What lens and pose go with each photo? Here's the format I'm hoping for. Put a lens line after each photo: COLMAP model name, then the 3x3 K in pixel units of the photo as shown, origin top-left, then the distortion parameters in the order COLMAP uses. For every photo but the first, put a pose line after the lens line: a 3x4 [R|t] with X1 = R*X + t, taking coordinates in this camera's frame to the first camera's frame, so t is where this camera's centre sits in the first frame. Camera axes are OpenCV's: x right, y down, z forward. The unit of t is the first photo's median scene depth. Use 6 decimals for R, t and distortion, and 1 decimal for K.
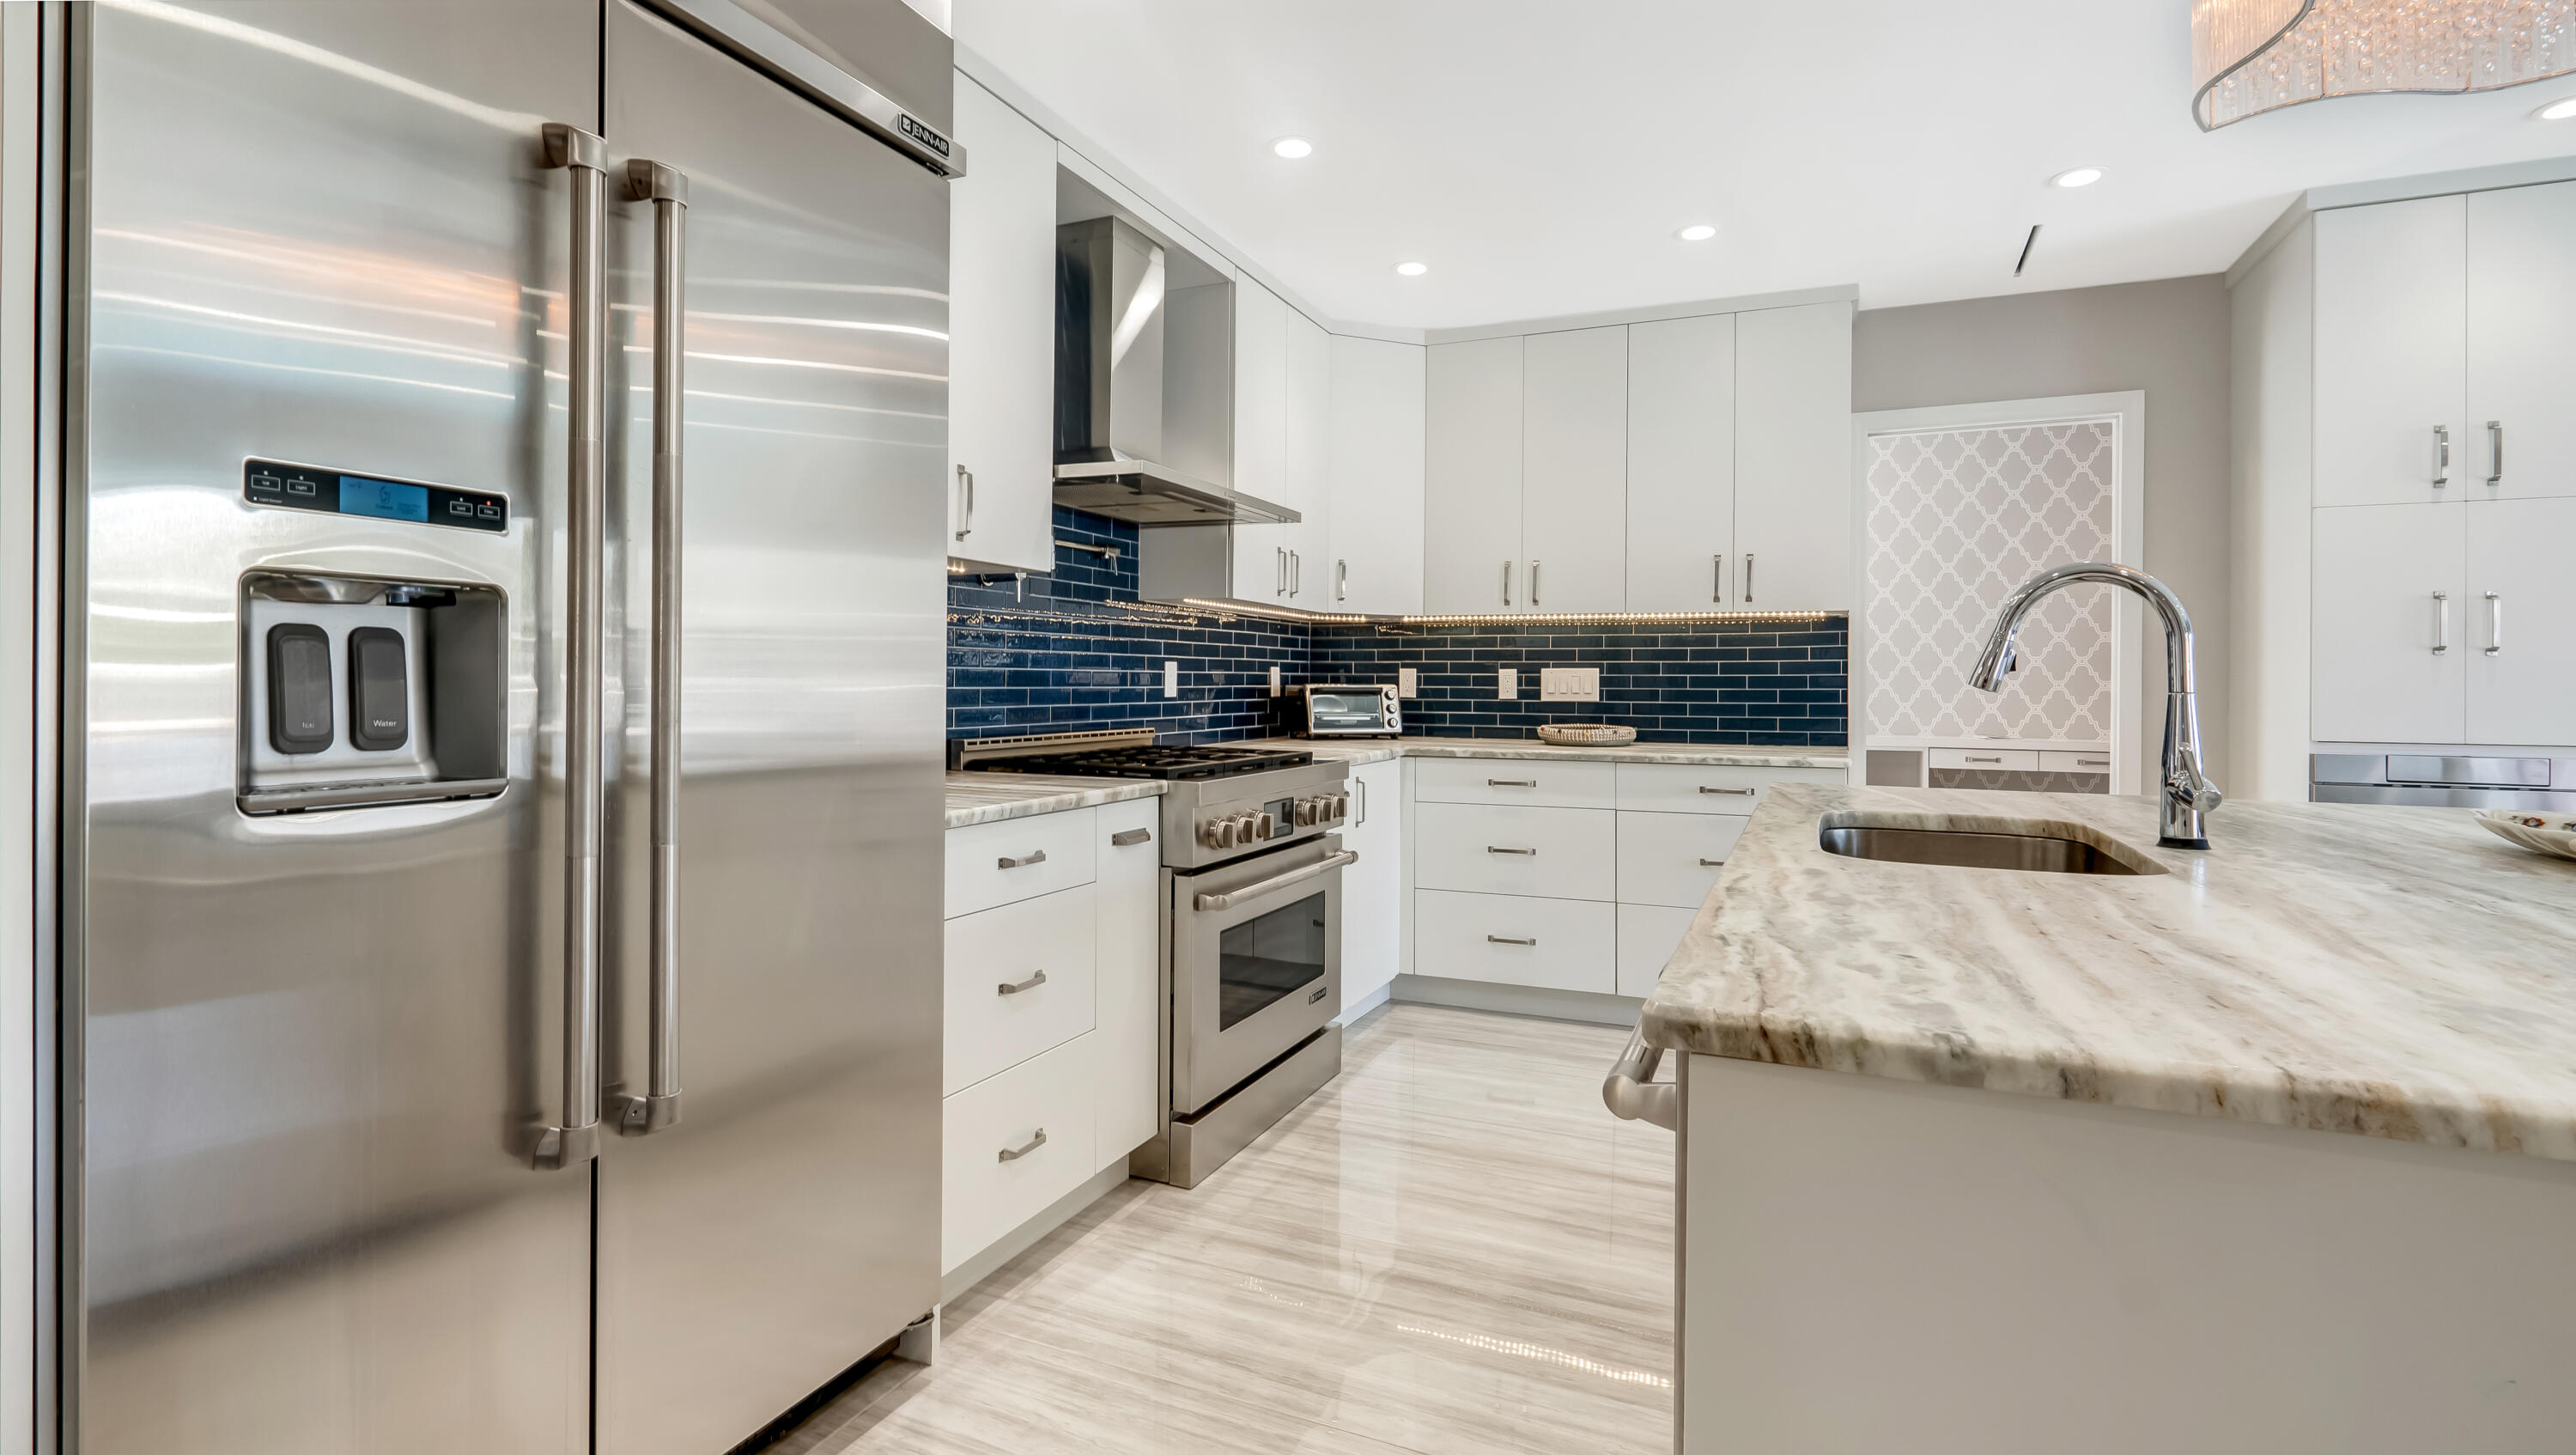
lens RADIAL K [[1205.1, 0, 1288.0], [0, 1205.1, 727.5], [0, 0, 1]] dist [-0.008808, 0.000022]
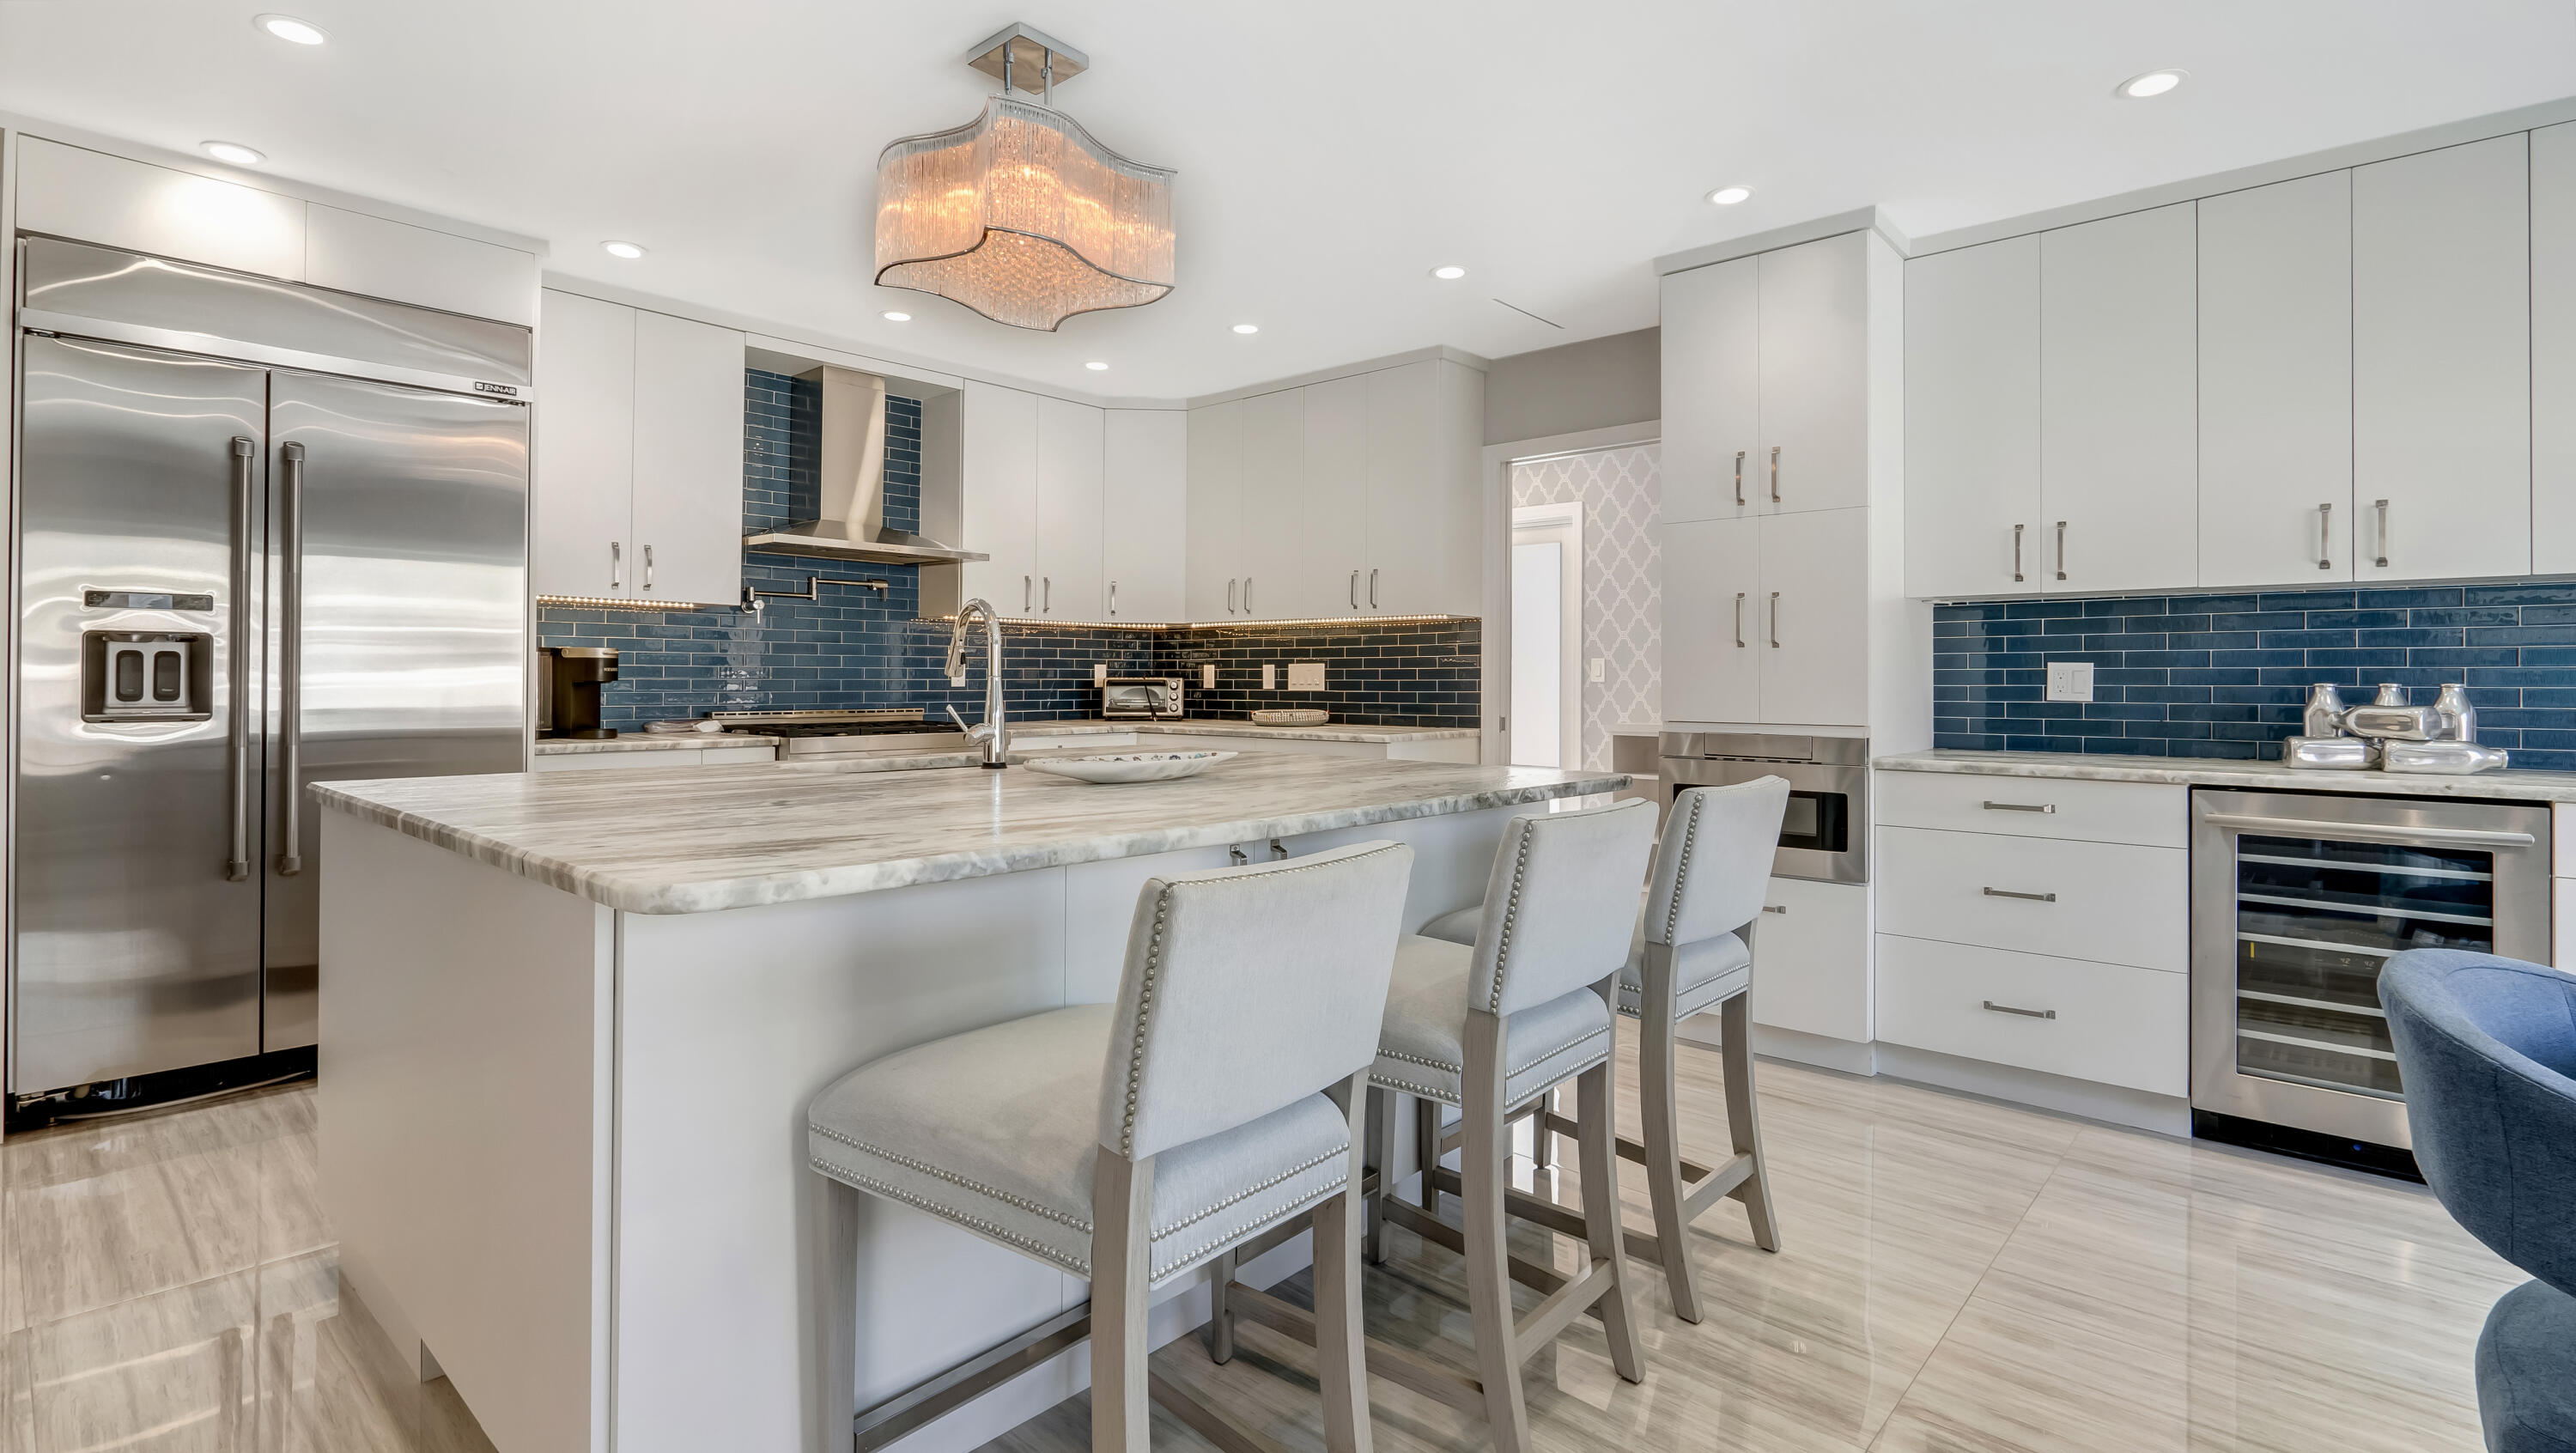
lens RADIAL K [[1218.5, 0, 1292.7], [0, 1218.5, 687.5], [0, 0, 1]] dist [-0.013782, -0.000235]
pose [[0.950540, -0.000648, -0.310601, 0.646785], [-0.009187, 0.999502, -0.030200, 0.013022], [0.310466, 0.031560, 0.950061, -0.184902]]
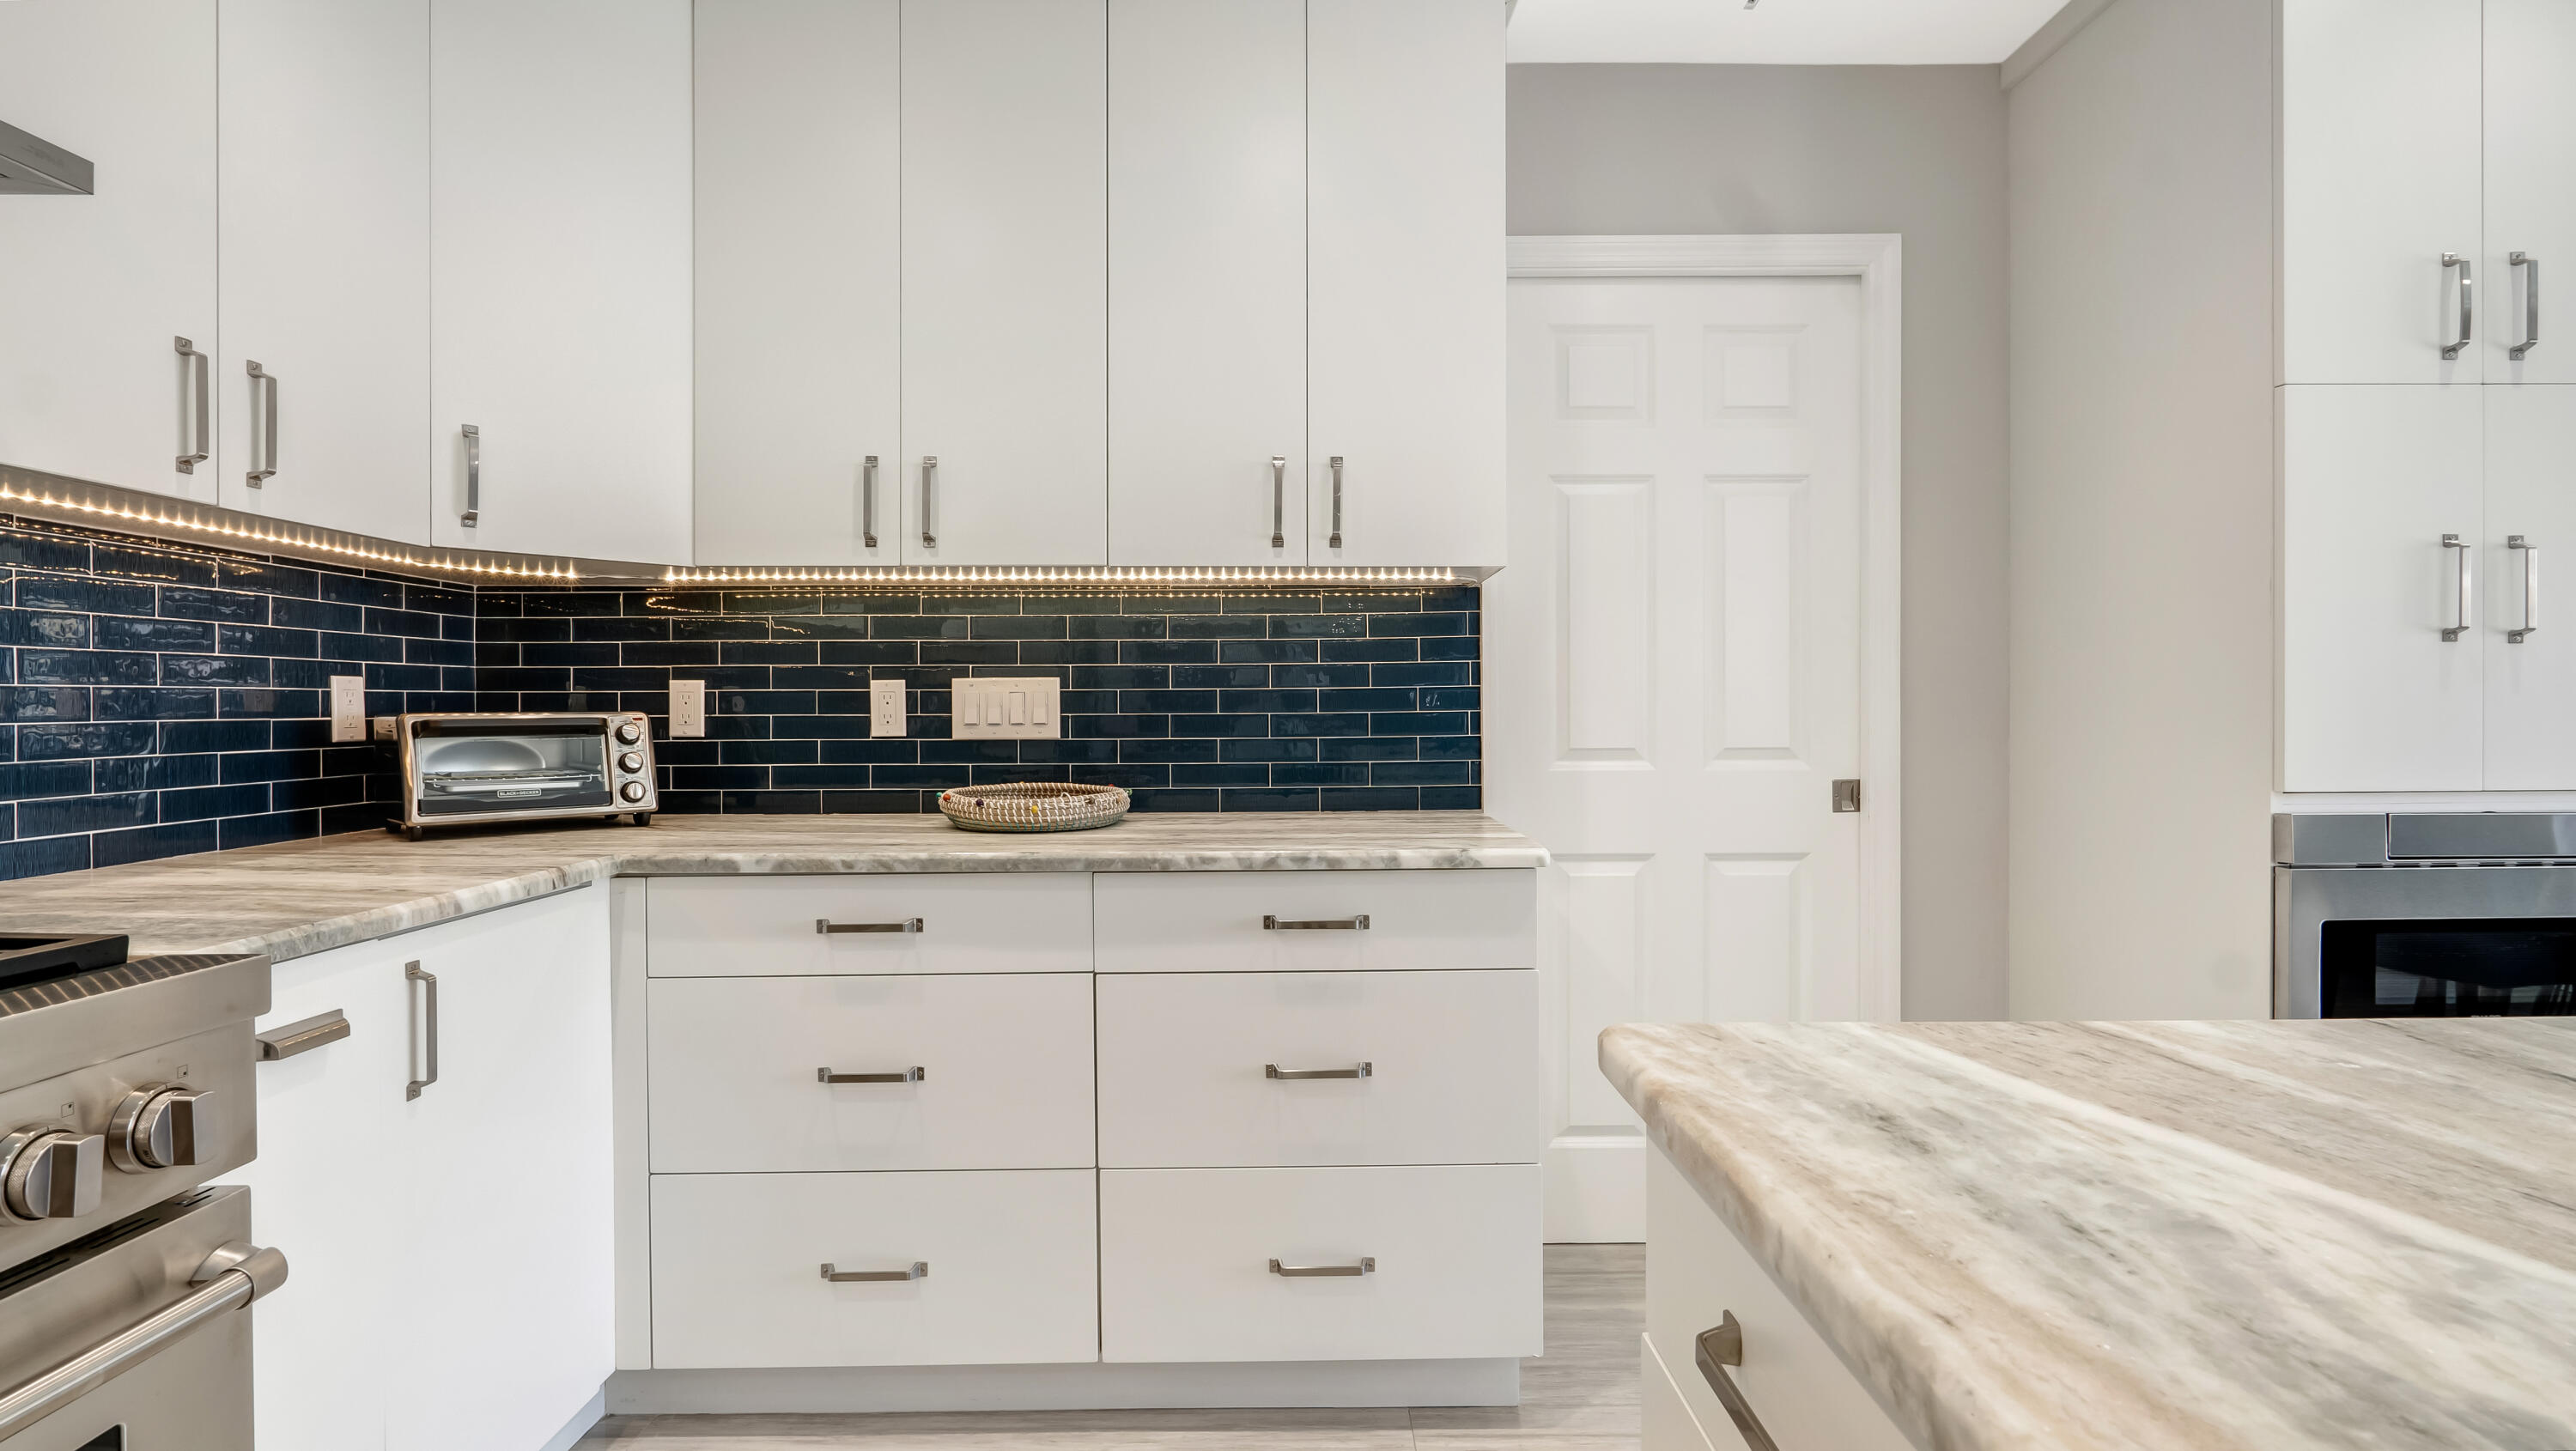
lens RADIAL K [[1218.3, 0, 1292.7], [0, 1218.3, 686.5], [0, 0, 1]] dist [-0.013782, -0.000235]
pose [[0.909022, -0.002872, 0.416737, 0.133890], [0.025203, 0.998525, -0.048095, -0.017095], [-0.415984, 0.054222, 0.907754, 0.491025]]
